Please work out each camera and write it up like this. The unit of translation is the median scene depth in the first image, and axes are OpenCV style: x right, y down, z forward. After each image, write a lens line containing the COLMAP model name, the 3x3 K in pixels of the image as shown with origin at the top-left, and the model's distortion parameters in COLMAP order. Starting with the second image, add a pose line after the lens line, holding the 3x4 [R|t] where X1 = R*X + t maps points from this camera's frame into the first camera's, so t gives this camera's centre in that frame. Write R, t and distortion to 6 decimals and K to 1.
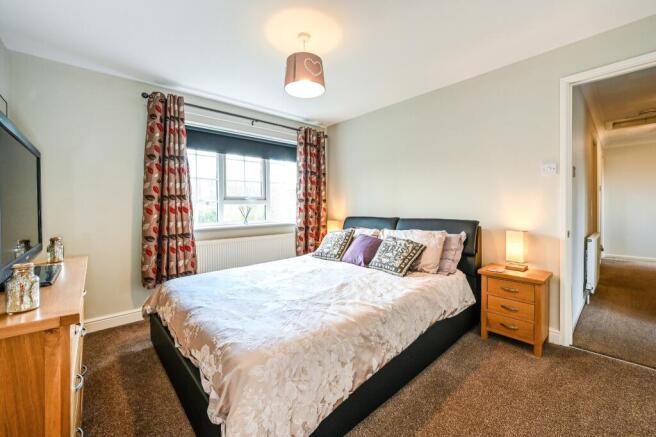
lens RADIAL K [[271.0, 0, 331.0], [0, 271.0, 206.5], [0, 0, 1]] dist [-0.000788, -0.000117]
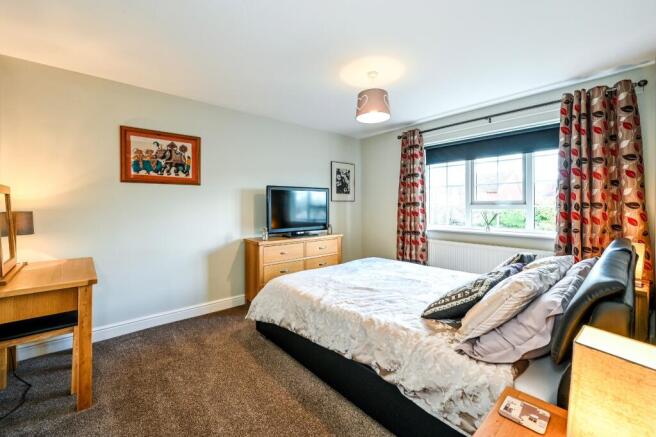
lens RADIAL K [[271.0, 0, 331.0], [0, 271.0, 206.5], [0, 0, 1]] dist [-0.000788, -0.000117]
pose [[-0.023864, 0.011117, -0.999653, 0.755902], [0.000056, 0.999938, 0.011119, -0.034866], [0.999715, 0.000210, -0.023863, 0.583225]]
